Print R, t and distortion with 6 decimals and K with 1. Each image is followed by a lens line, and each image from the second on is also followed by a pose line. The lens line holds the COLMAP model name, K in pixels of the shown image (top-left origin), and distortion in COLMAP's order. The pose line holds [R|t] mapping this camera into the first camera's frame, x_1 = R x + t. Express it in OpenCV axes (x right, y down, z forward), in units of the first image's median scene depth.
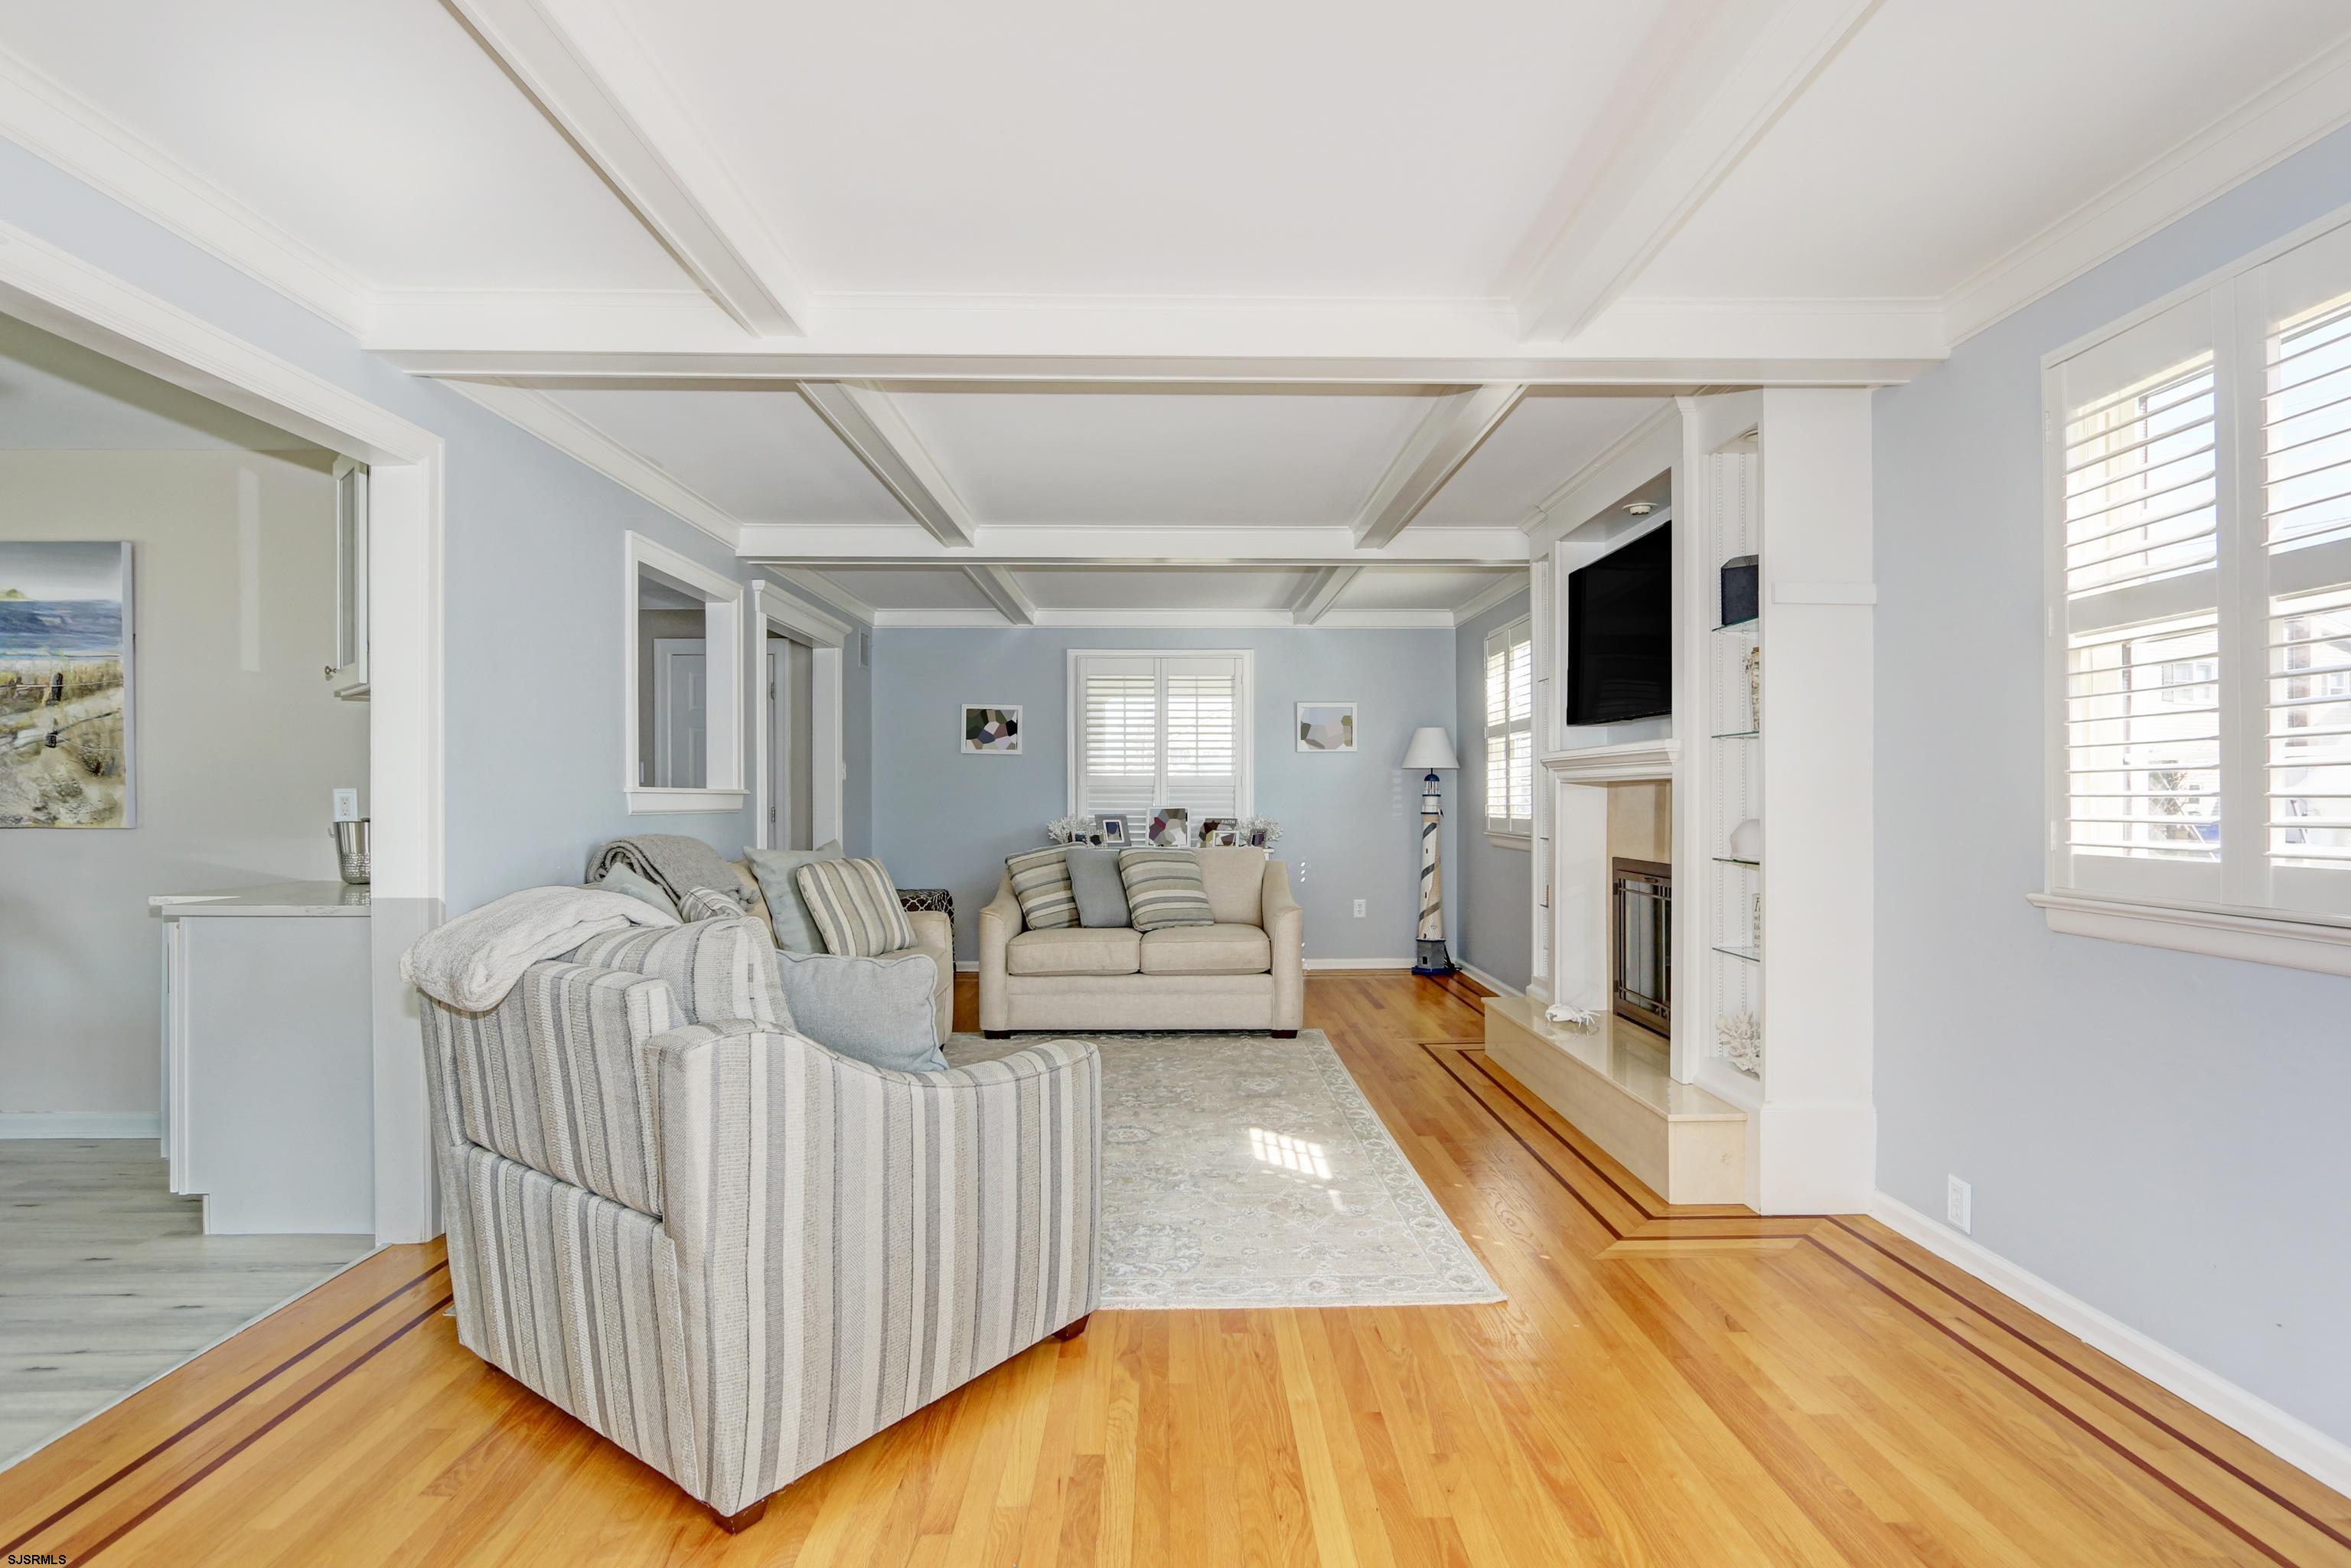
lens RADIAL K [[1139.9, 0, 1180.3], [0, 1139.9, 788.0], [0, 0, 1]] dist [-0.021112, 0.002139]
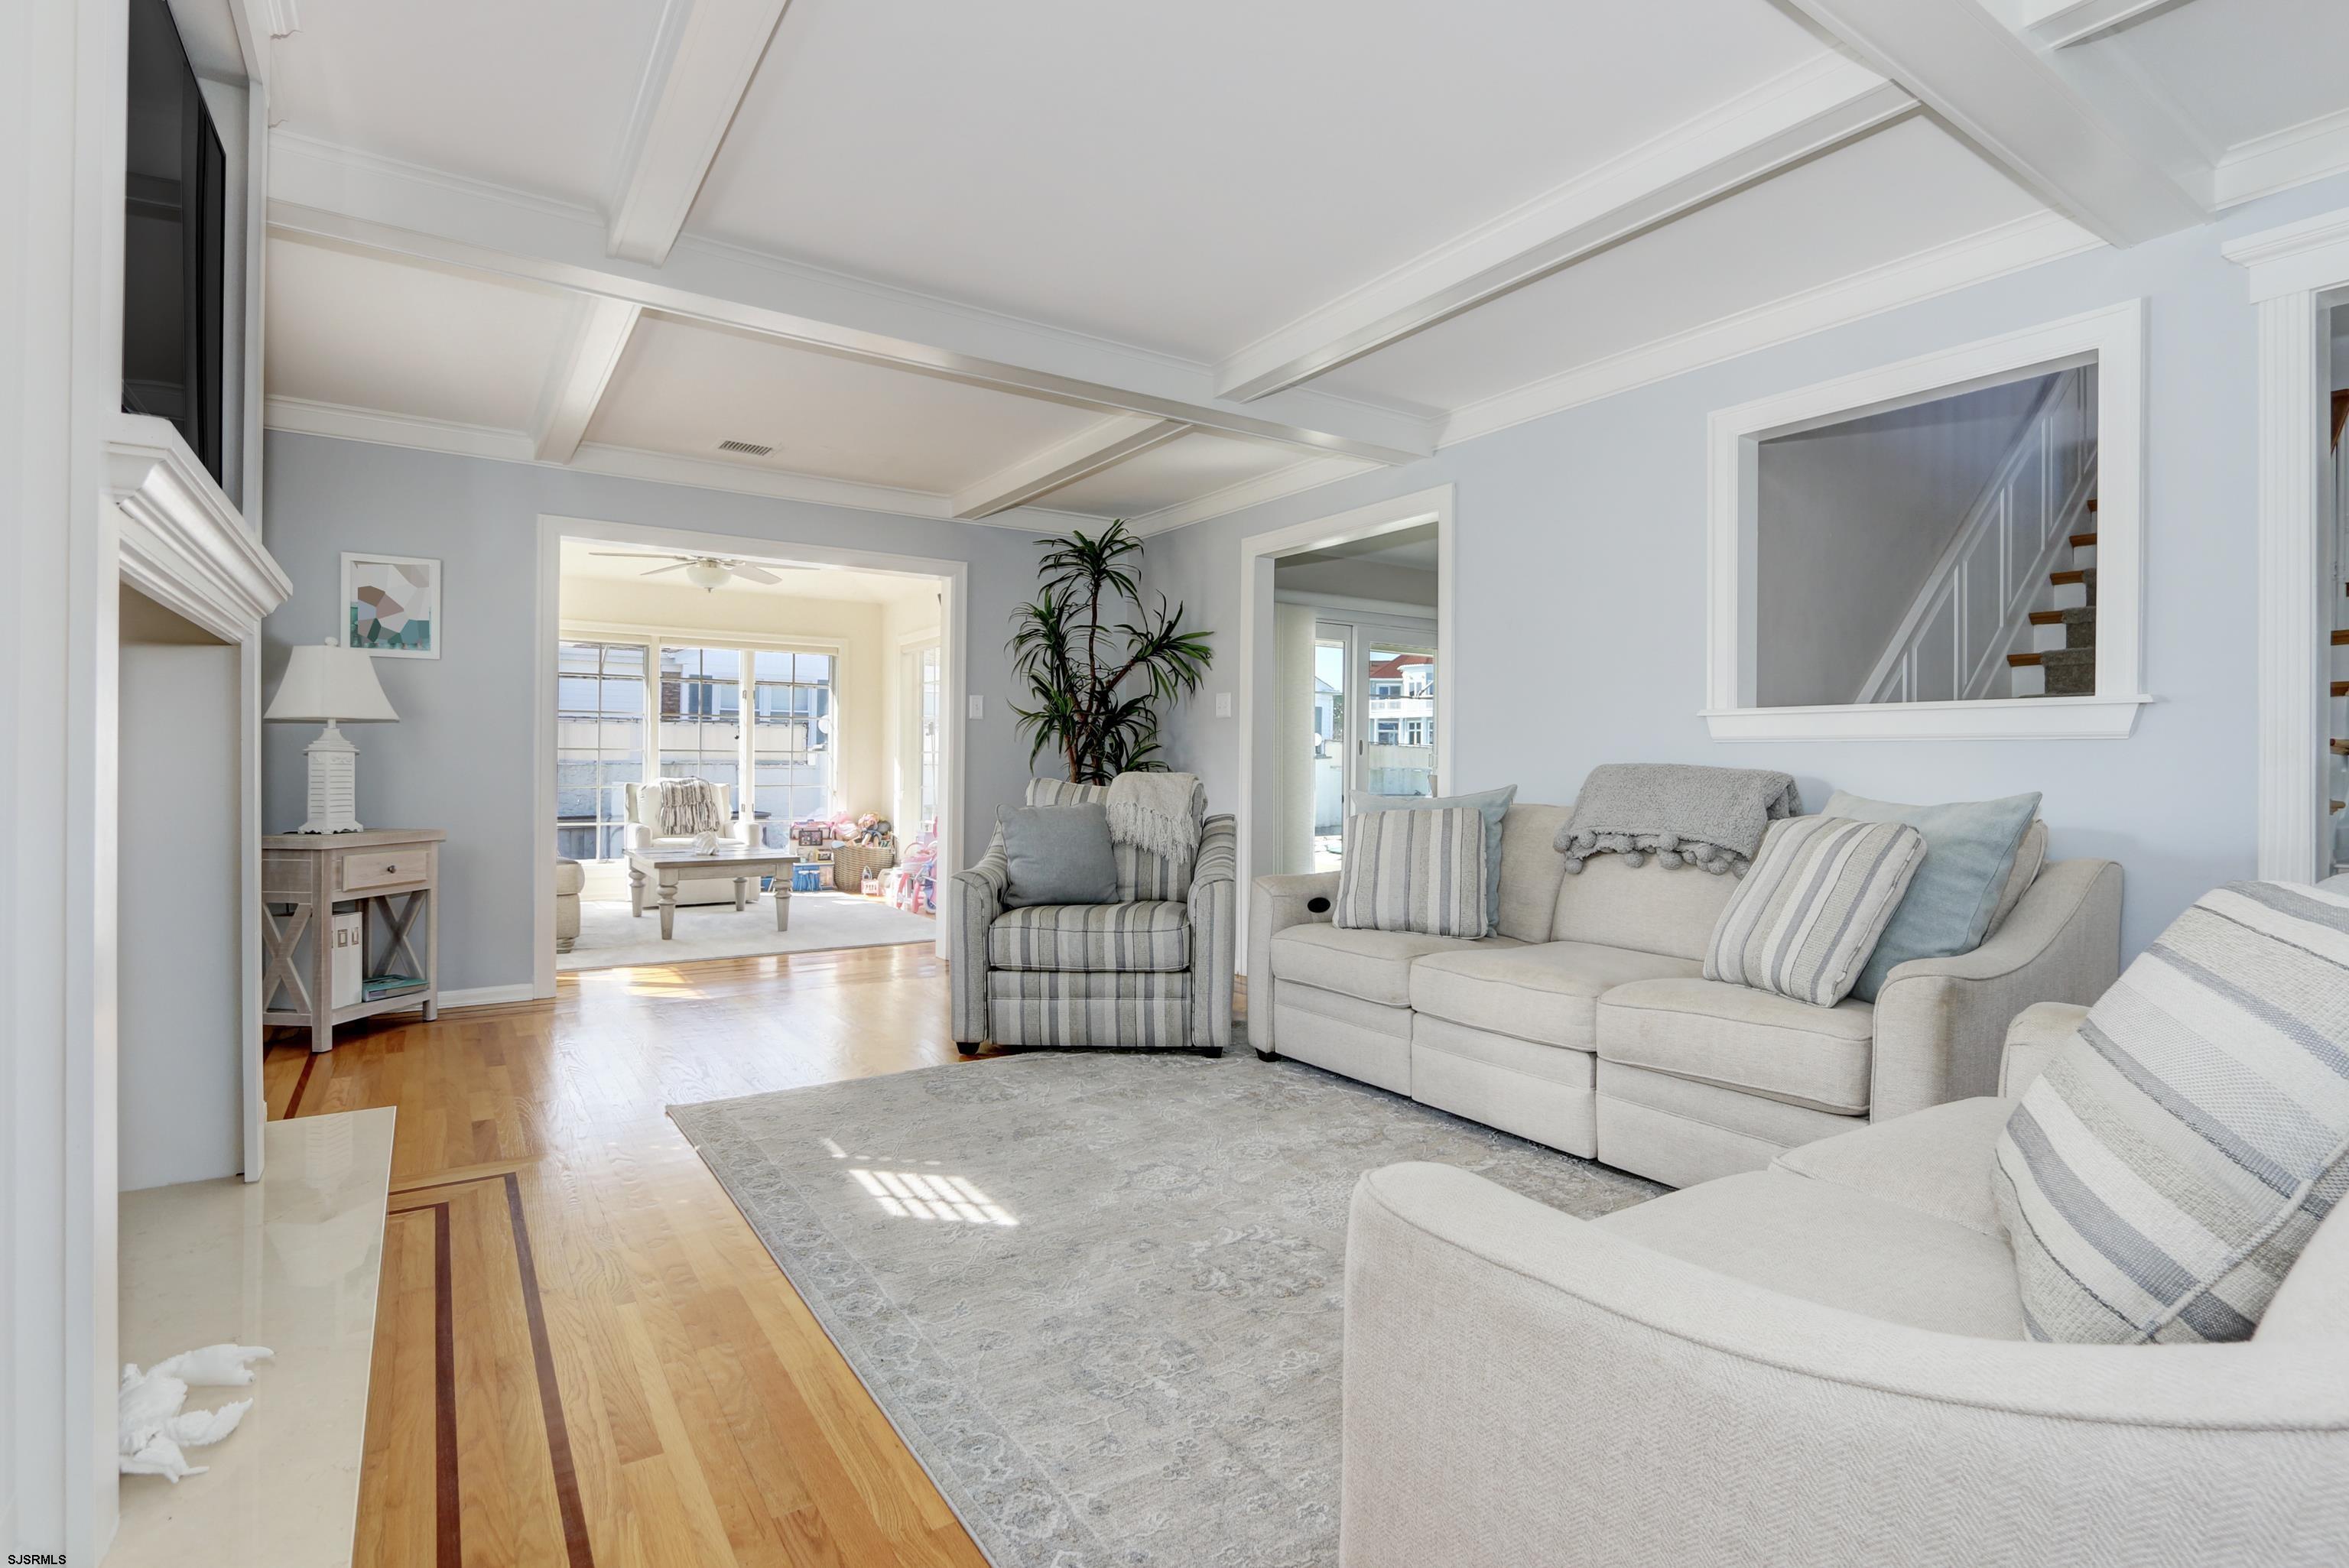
lens RADIAL K [[1138.8, 0, 1184.0], [0, 1138.8, 773.7], [0, 0, 1]] dist [-0.021112, 0.002139]
pose [[-0.839122, -0.002643, -0.543936, 0.376064], [-0.004702, 0.999986, 0.002395, 0.056977], [0.543922, 0.004567, -0.839123, 1.818012]]
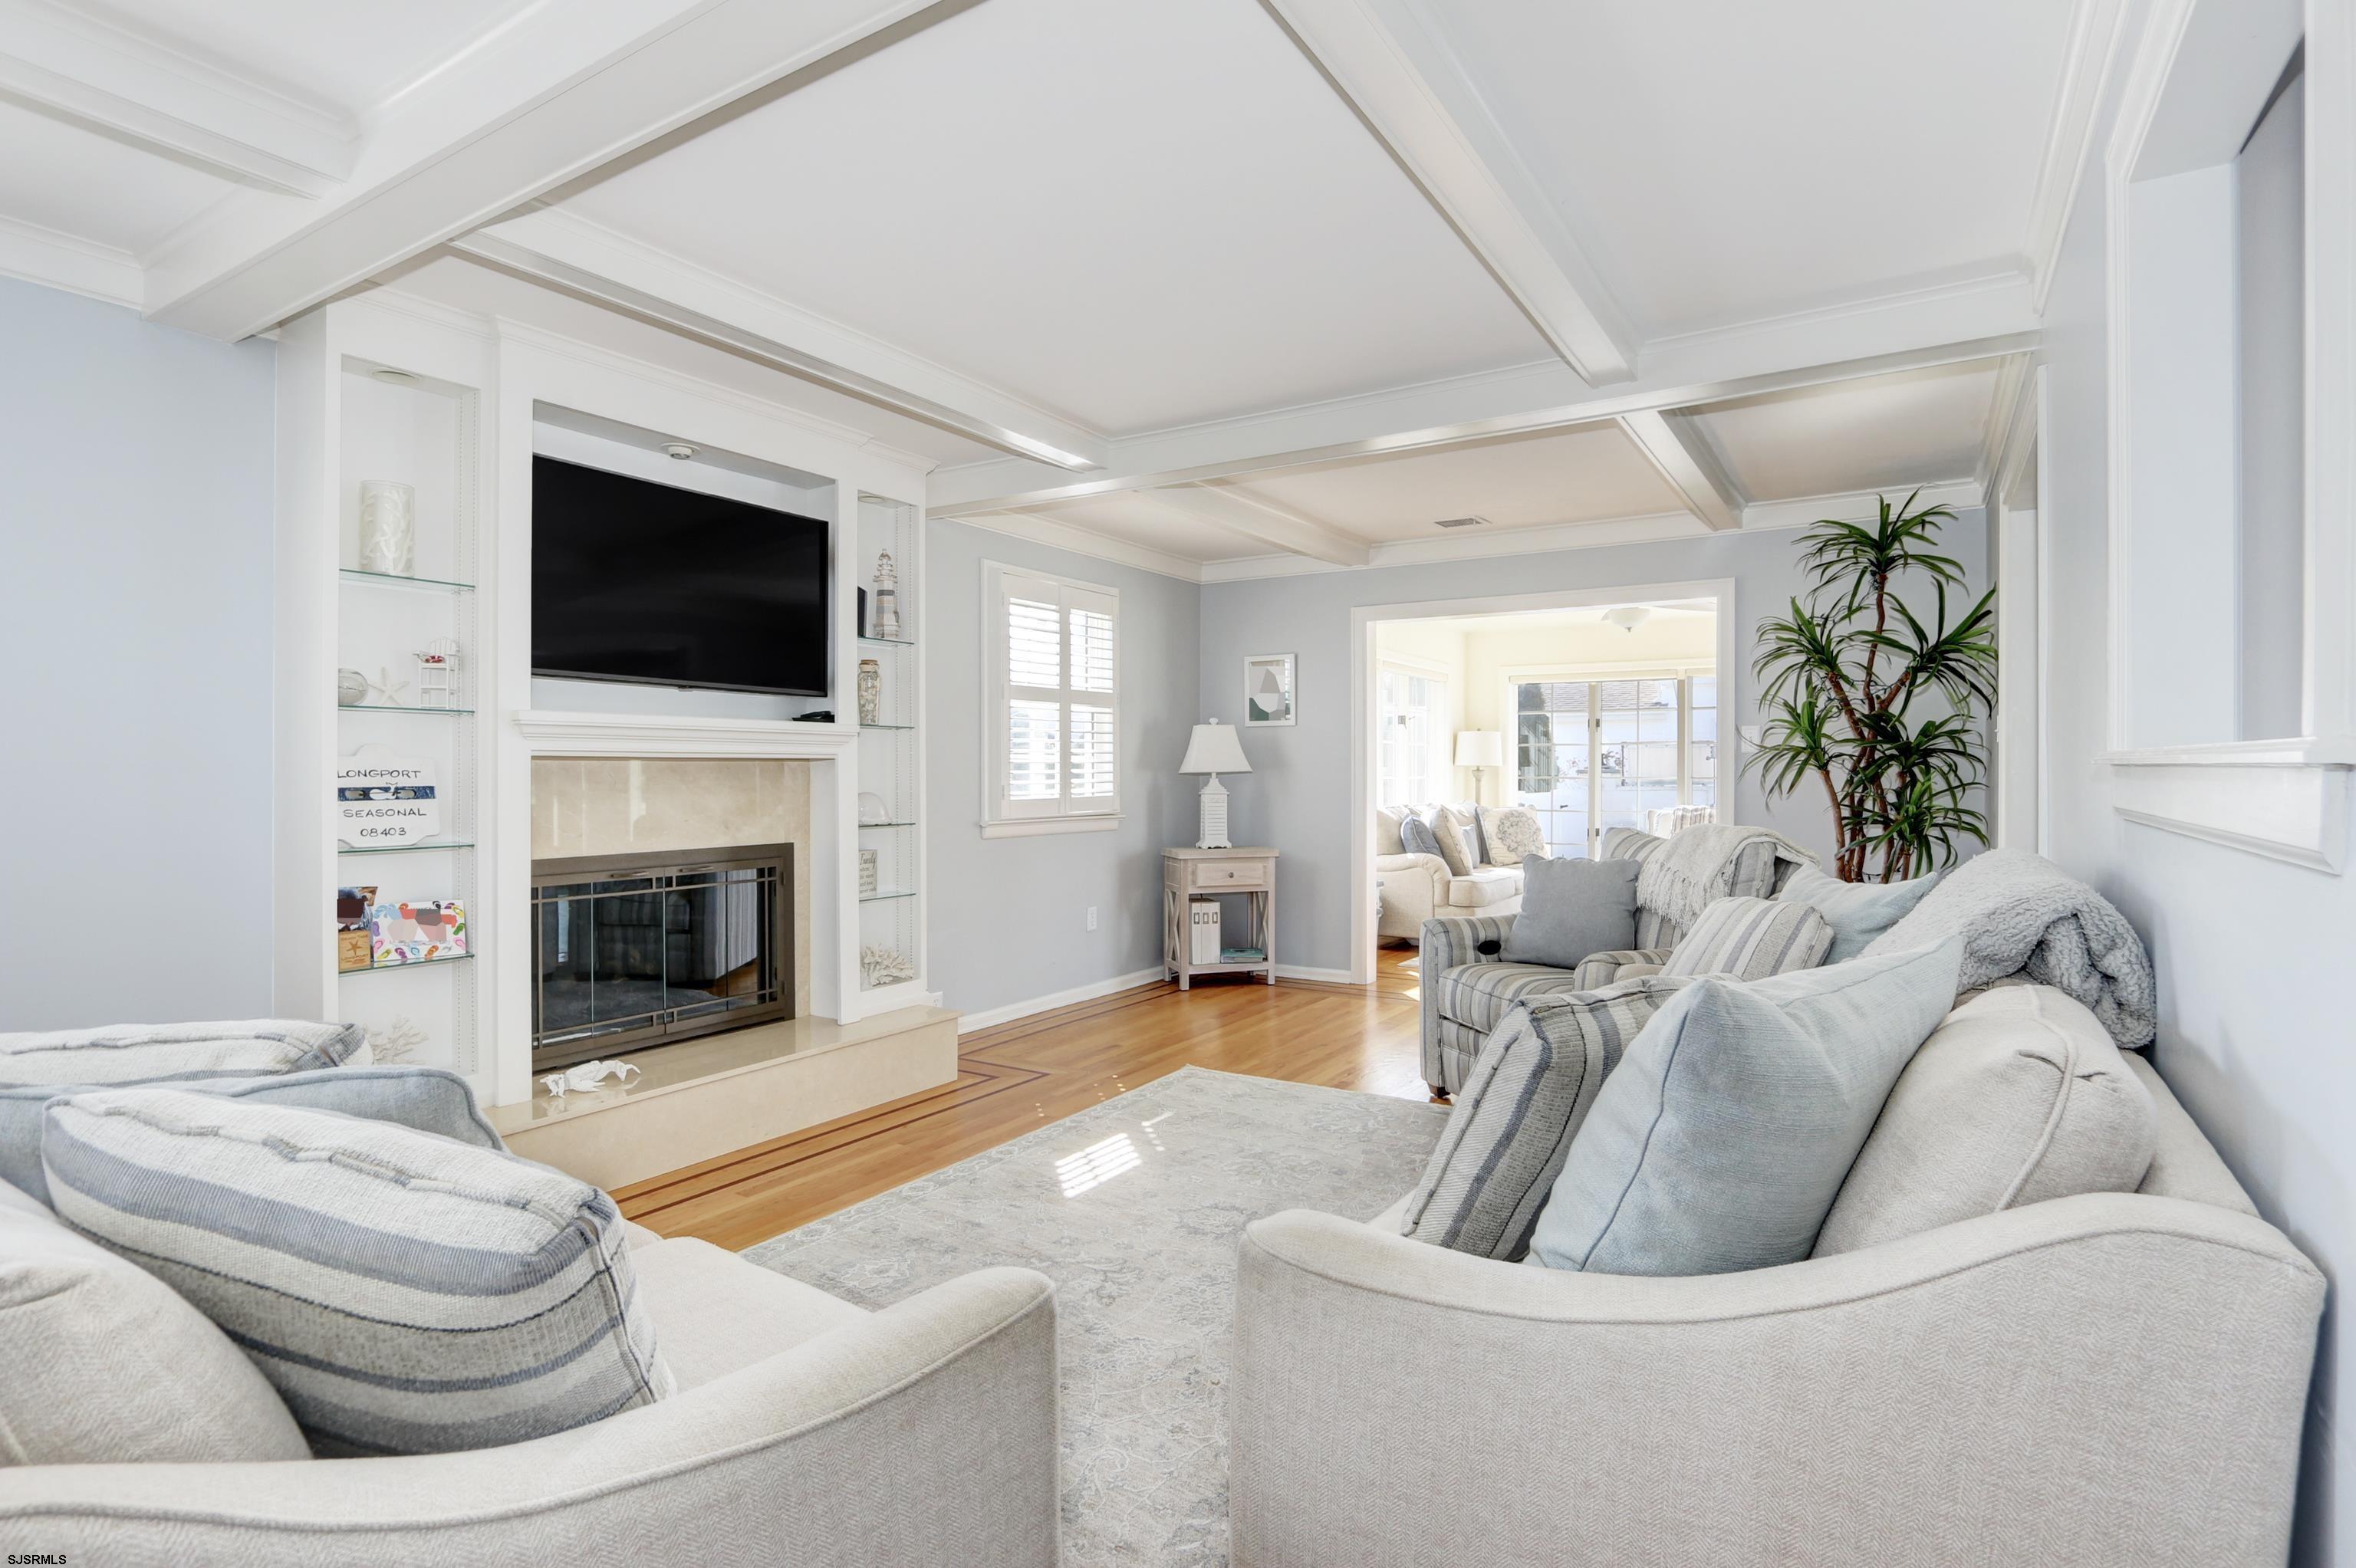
lens RADIAL K [[1142.2, 0, 1188.2], [0, 1142.2, 772.6], [0, 0, 1]] dist [-0.021112, 0.002139]
pose [[-0.825578, 0.000615, 0.564288, -0.531542], [0.003594, 0.999985, 0.004168, -0.002529], [-0.564277, 0.005469, -0.825568, 1.865039]]
